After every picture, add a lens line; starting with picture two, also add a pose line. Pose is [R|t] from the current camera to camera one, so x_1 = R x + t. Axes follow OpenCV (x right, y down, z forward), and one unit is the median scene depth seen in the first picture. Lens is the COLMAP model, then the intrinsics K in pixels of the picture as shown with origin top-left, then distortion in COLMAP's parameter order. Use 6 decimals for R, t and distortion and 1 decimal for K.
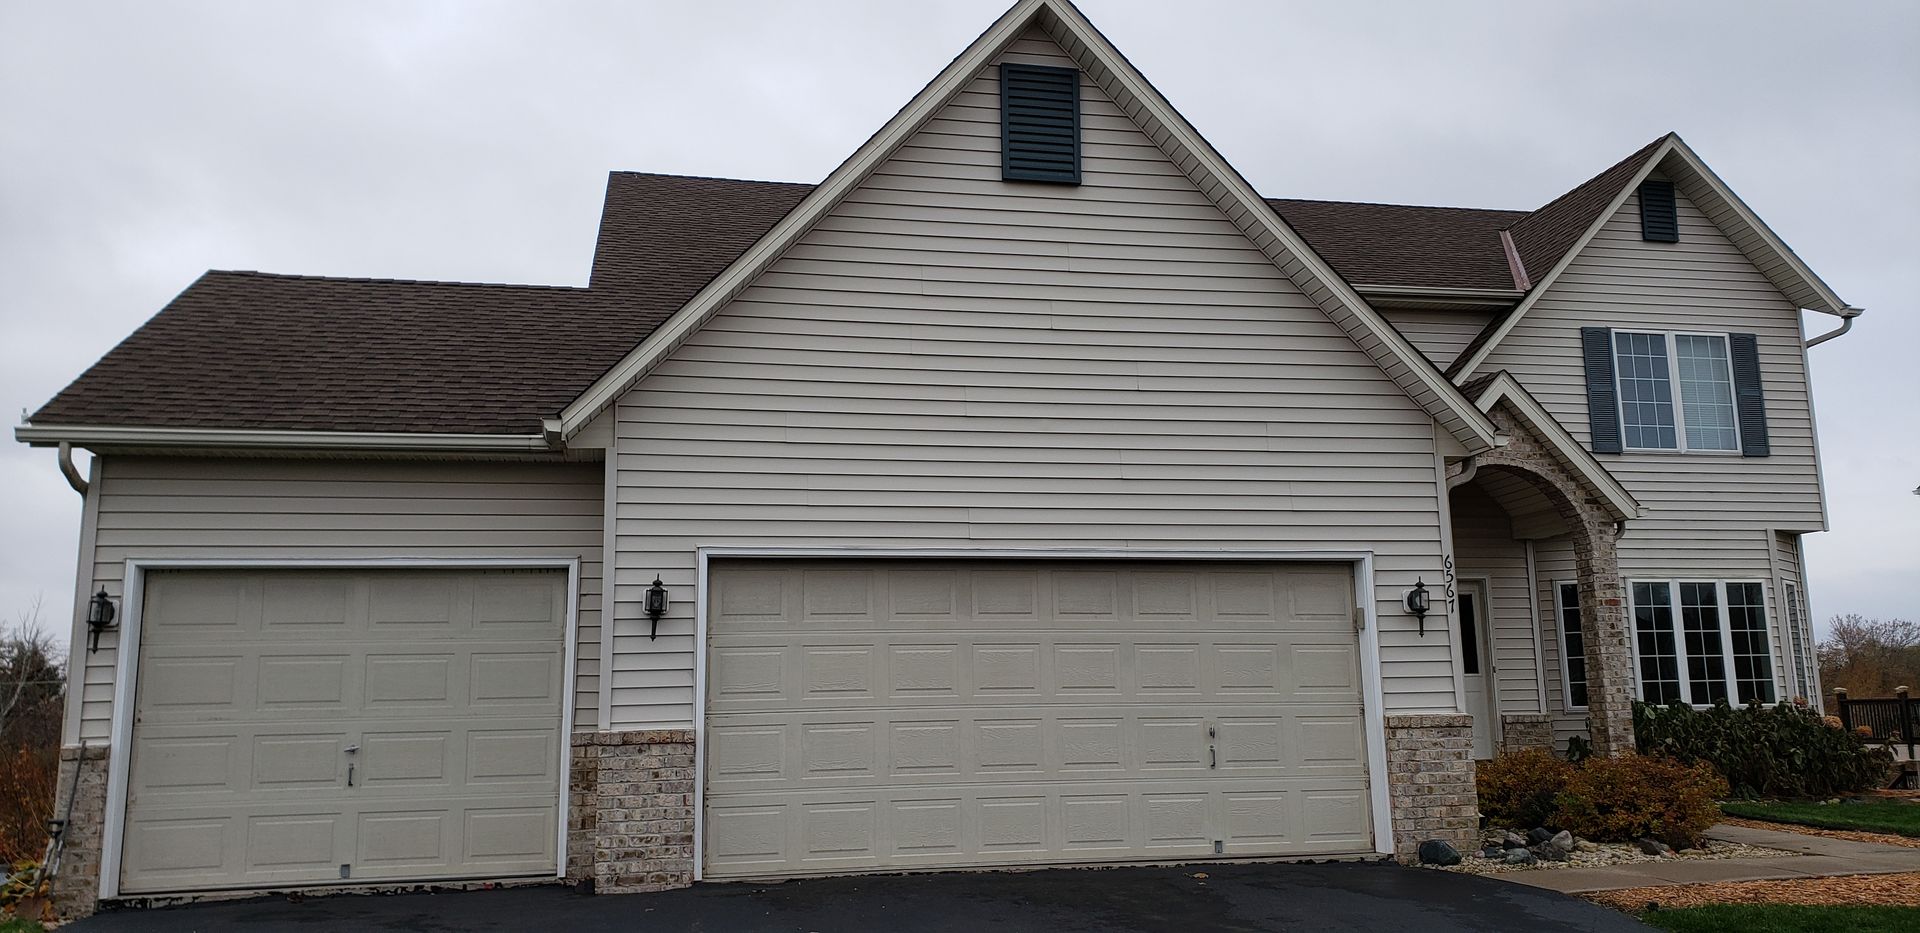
lens RADIAL K [[1351.9, 0, 968.2], [0, 1351.9, 457.9], [0, 0, 1]] dist [0.034558, -0.004385]
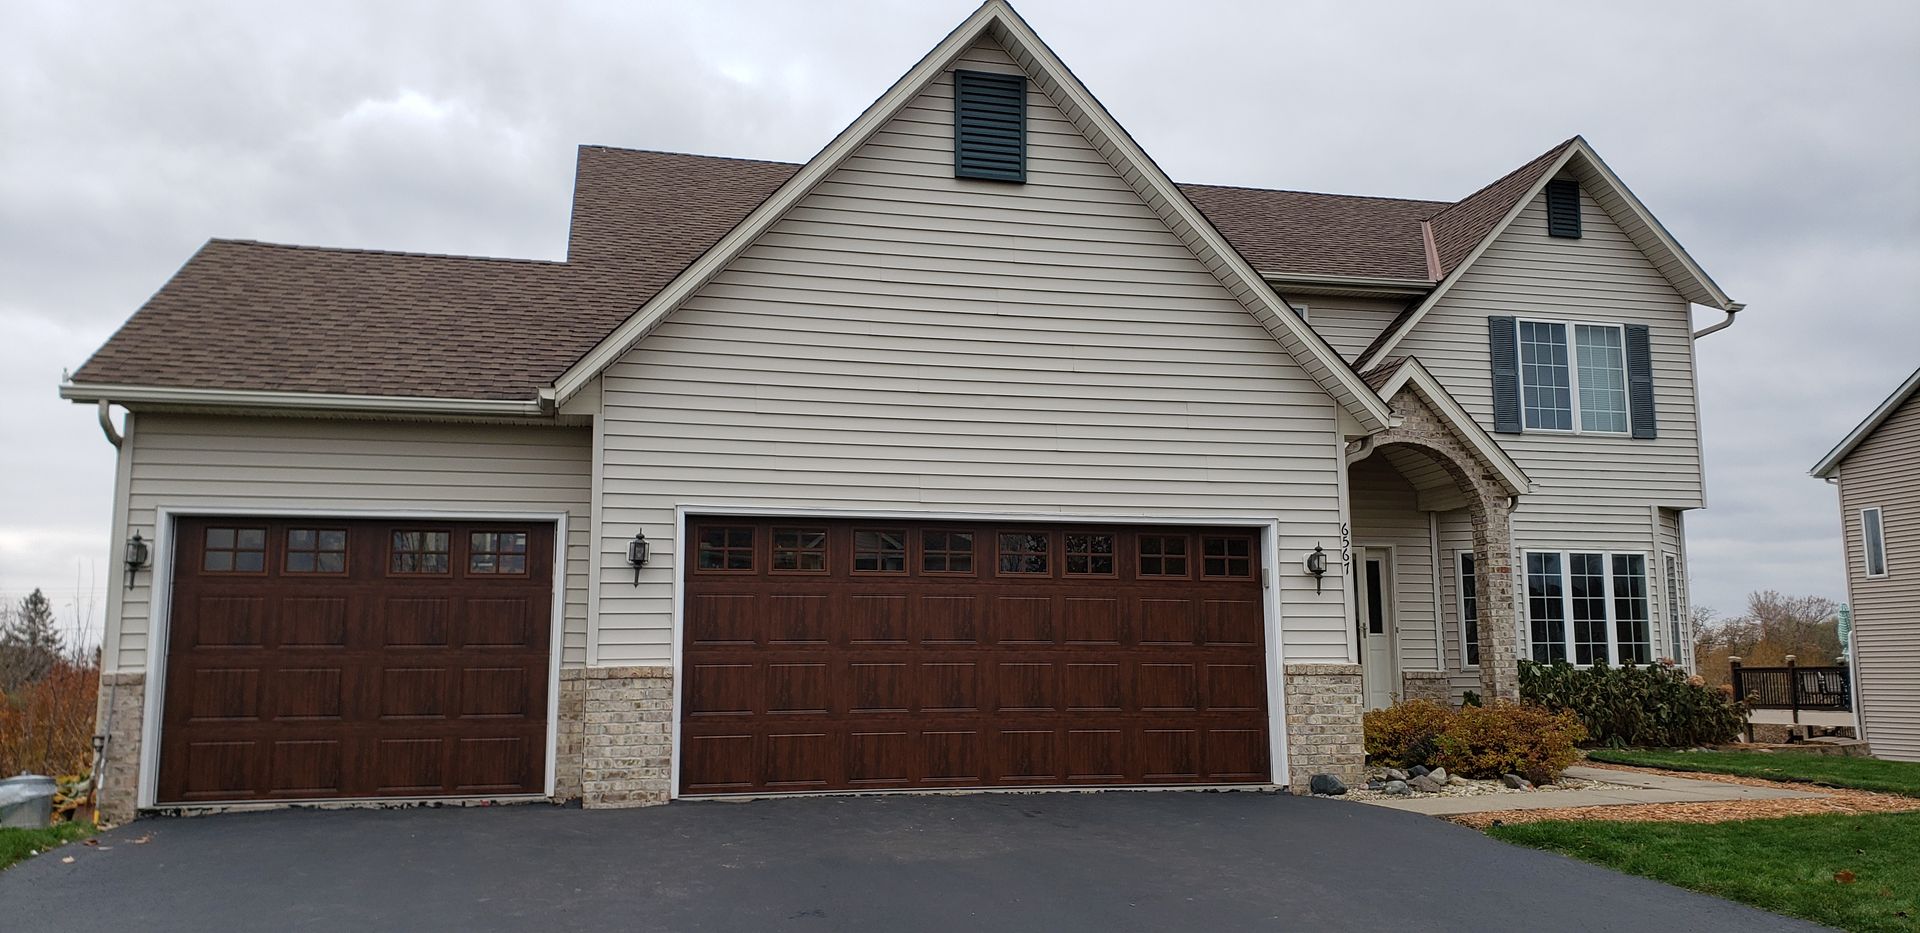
lens RADIAL K [[1351.9, 0, 968.2], [0, 1351.9, 457.9], [0, 0, 1]] dist [0.034558, -0.004385]
pose [[0.999062, 0.018124, 0.039338, -0.003144], [-0.019123, 0.999500, 0.025181, -0.004664], [-0.038862, -0.025910, 0.998909, -0.105502]]
